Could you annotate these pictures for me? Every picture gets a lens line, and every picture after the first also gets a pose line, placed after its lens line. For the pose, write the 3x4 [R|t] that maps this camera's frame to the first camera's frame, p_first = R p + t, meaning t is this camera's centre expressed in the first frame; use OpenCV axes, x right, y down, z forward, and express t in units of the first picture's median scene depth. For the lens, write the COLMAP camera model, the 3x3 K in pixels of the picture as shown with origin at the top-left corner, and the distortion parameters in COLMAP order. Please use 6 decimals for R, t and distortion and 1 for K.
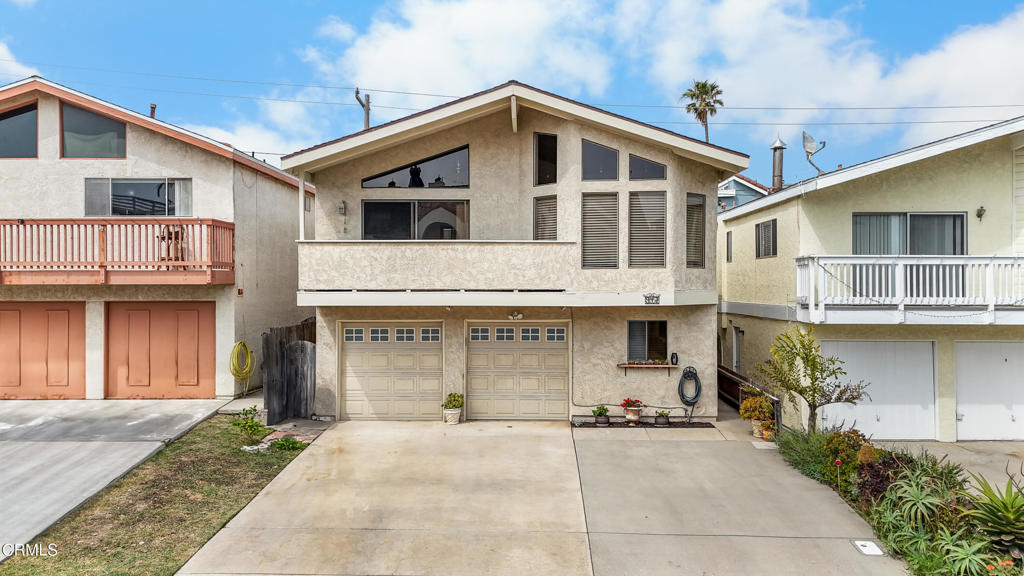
lens RADIAL K [[776.7, 0, 512.0], [0, 776.7, 288.0], [0, 0, 1]] dist [0.088524, -0.088784]
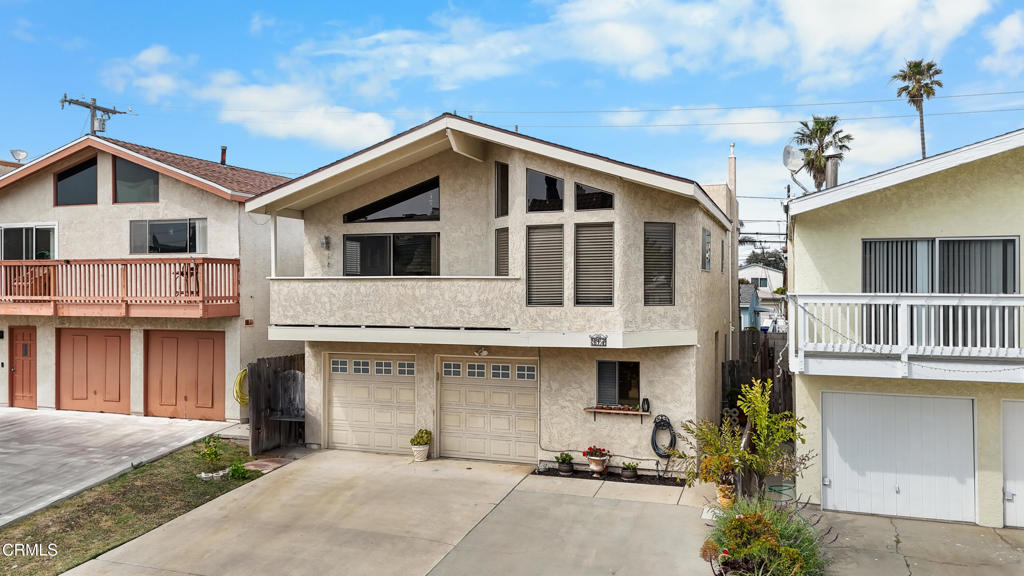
lens RADIAL K [[776.7, 0, 512.0], [0, 776.7, 288.0], [0, 0, 1]] dist [0.088524, -0.088784]
pose [[0.950147, 0.000972, -0.311801, 0.341015], [-0.000488, 0.999999, 0.001630, -0.045427], [0.311802, -0.001397, 0.950146, 0.097430]]
